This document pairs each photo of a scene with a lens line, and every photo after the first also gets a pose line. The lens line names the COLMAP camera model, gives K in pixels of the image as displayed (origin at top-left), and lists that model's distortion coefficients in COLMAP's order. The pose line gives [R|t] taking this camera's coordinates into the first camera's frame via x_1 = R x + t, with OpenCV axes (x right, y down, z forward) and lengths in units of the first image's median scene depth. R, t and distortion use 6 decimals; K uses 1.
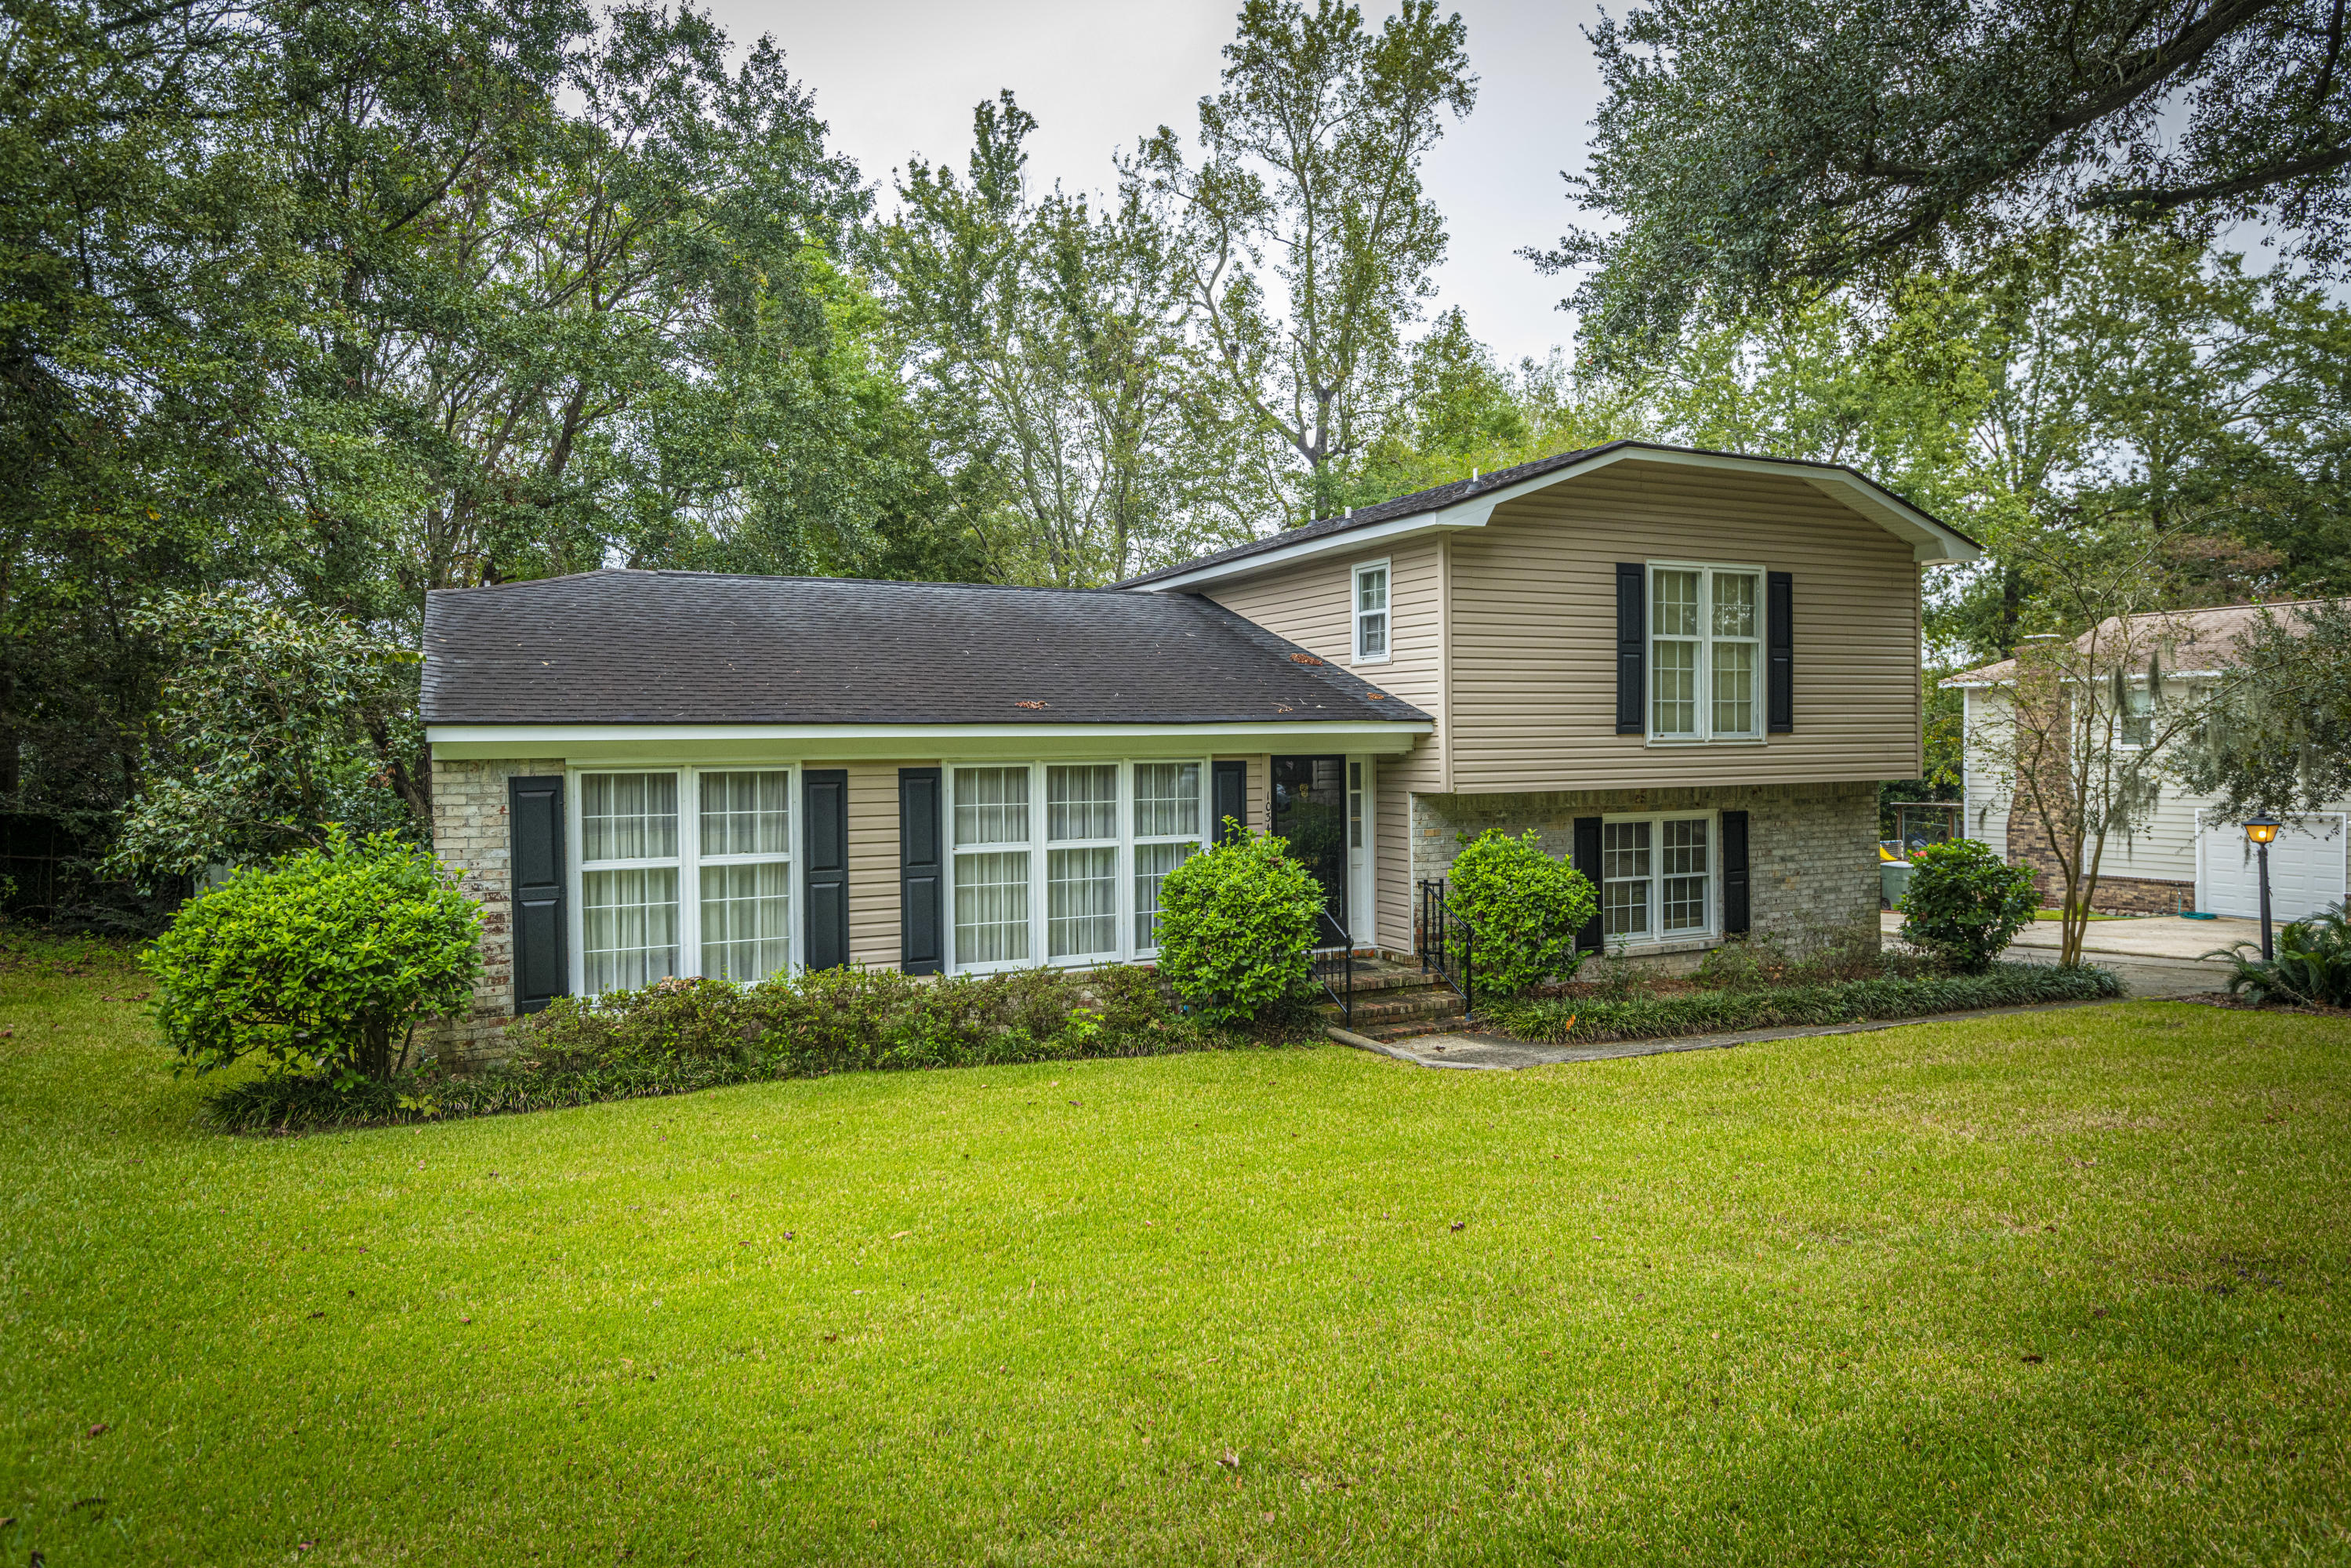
lens RADIAL K [[1427.4, 0, 1175.5], [0, 1427.4, 784.0], [0, 0, 1]] dist [0.038535, -0.030113]
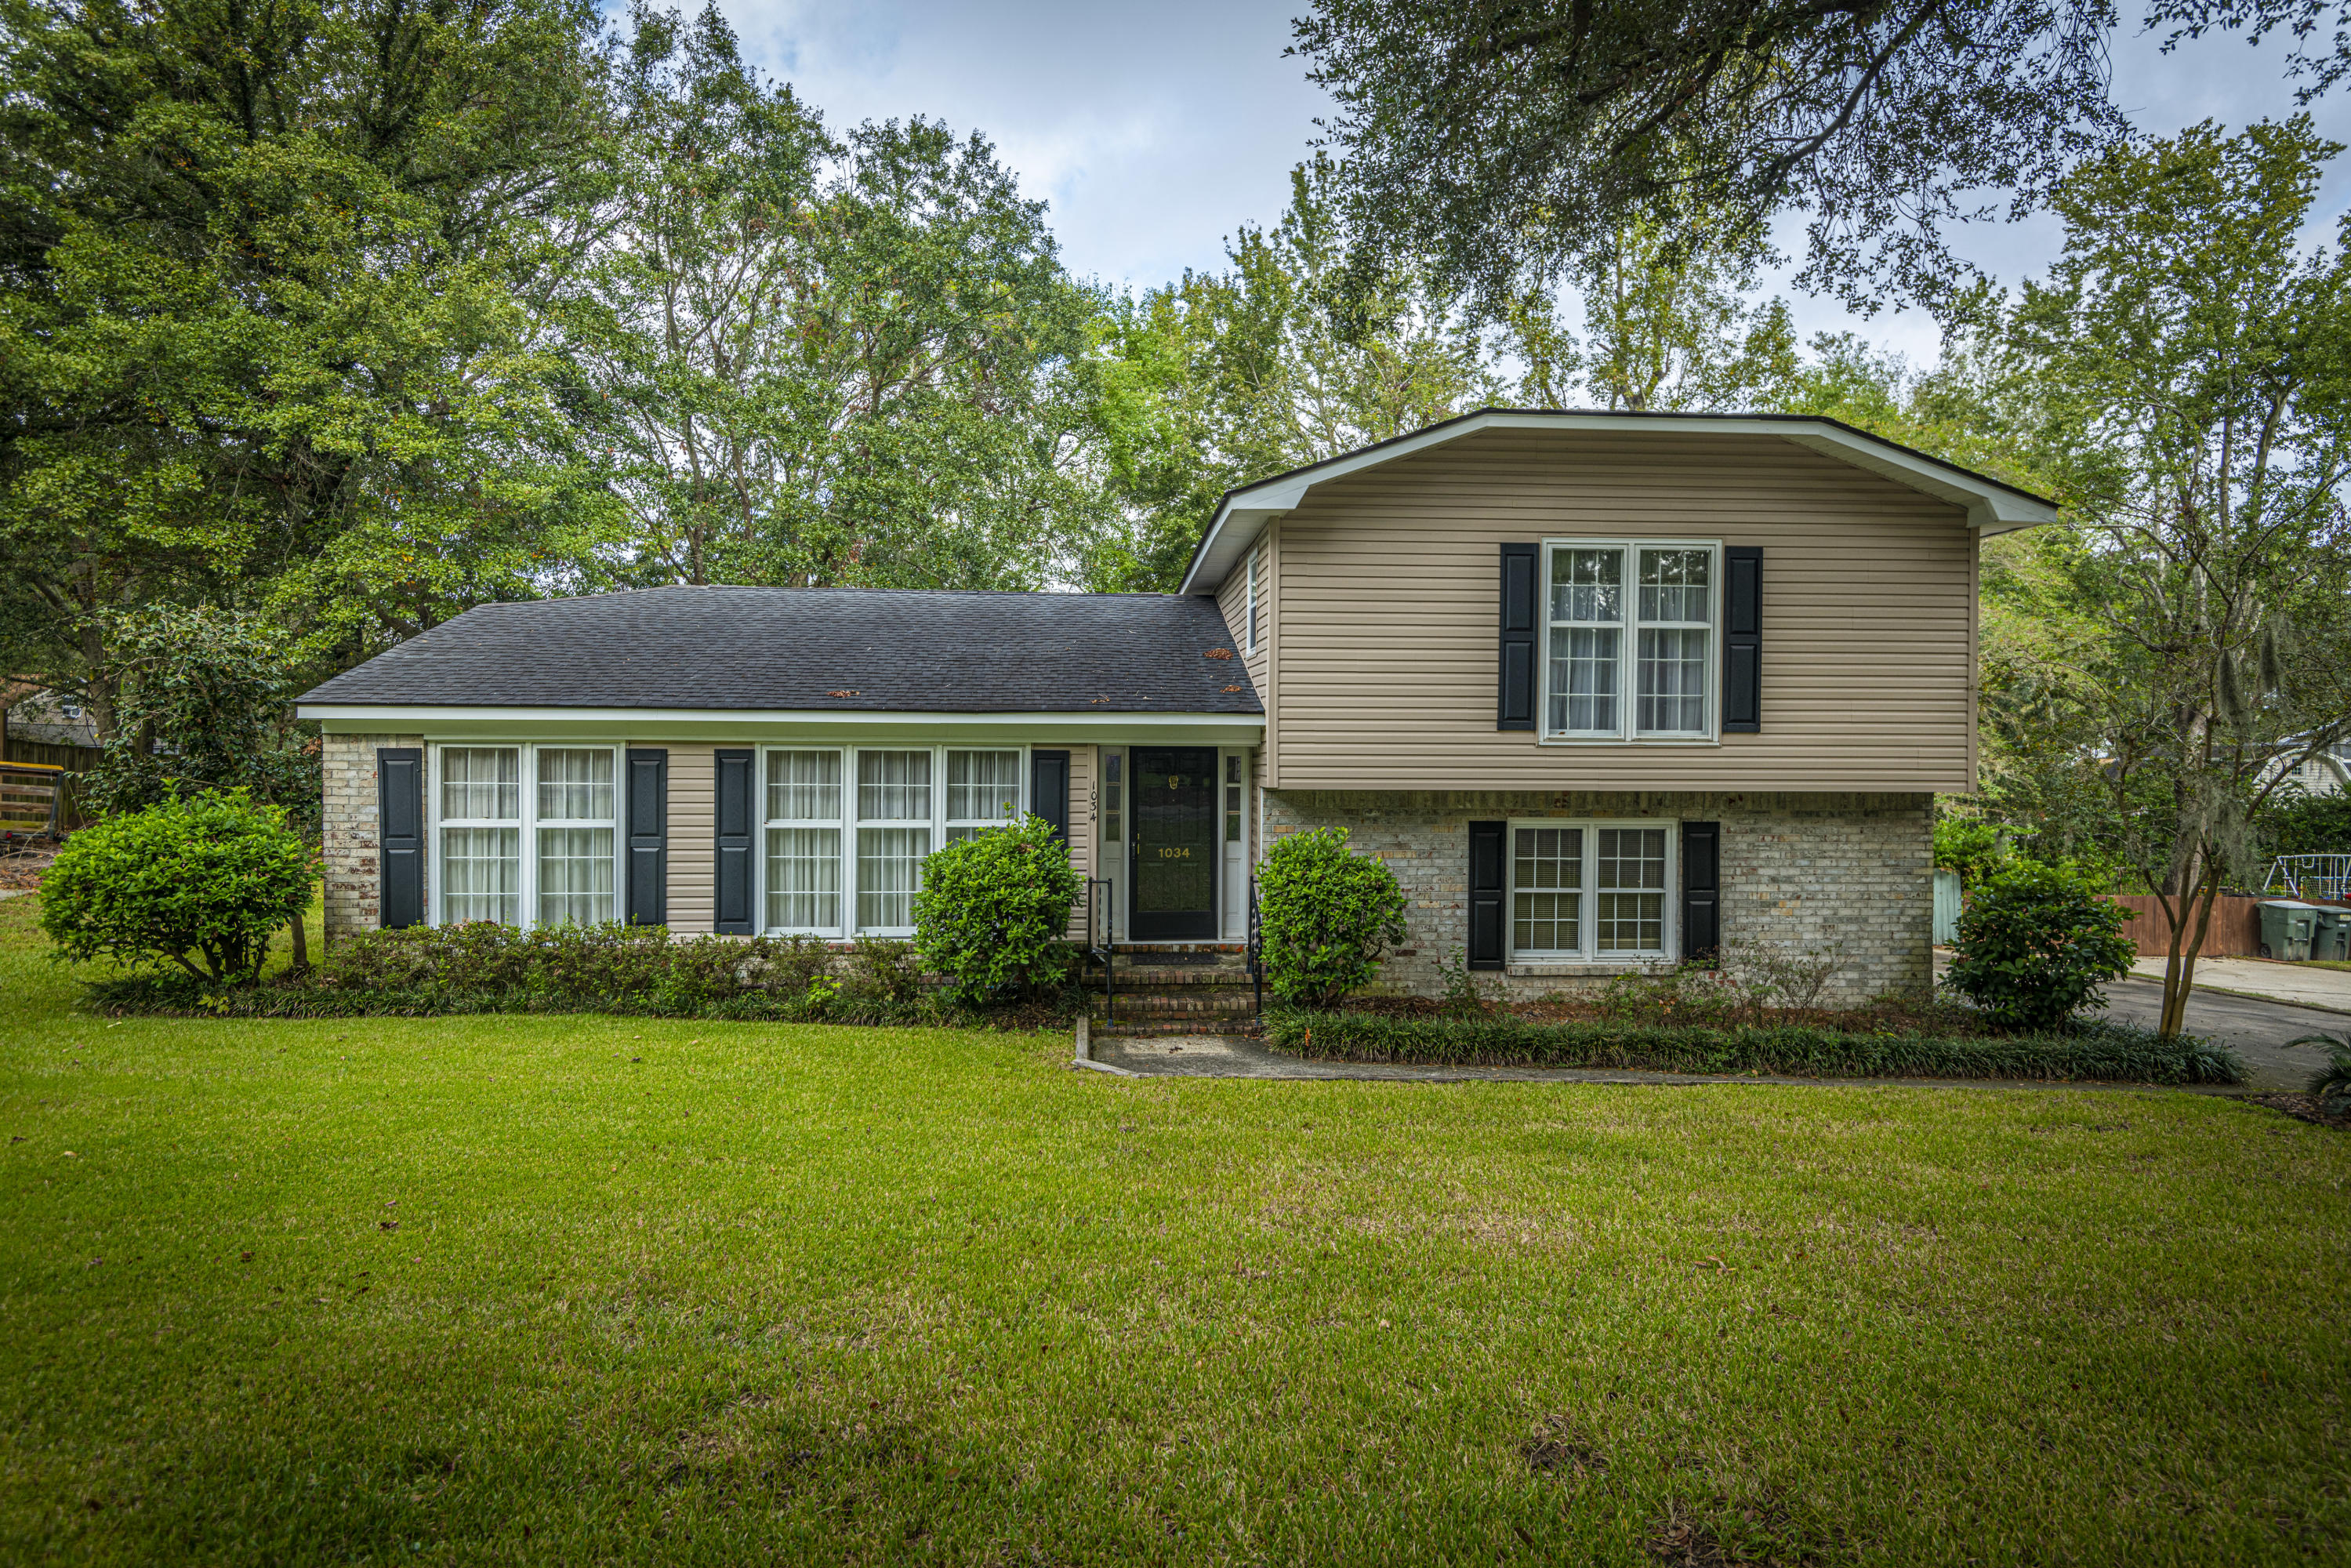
lens RADIAL K [[1250.6, 0, 1179.1], [0, 1250.6, 777.7], [0, 0, 1]] dist [0.034716, -0.016204]
pose [[0.925543, 0.025849, -0.377760, 0.417544], [-0.027785, 0.999614, 0.000324, 0.000821], [0.377623, 0.010196, 0.925903, 0.179192]]
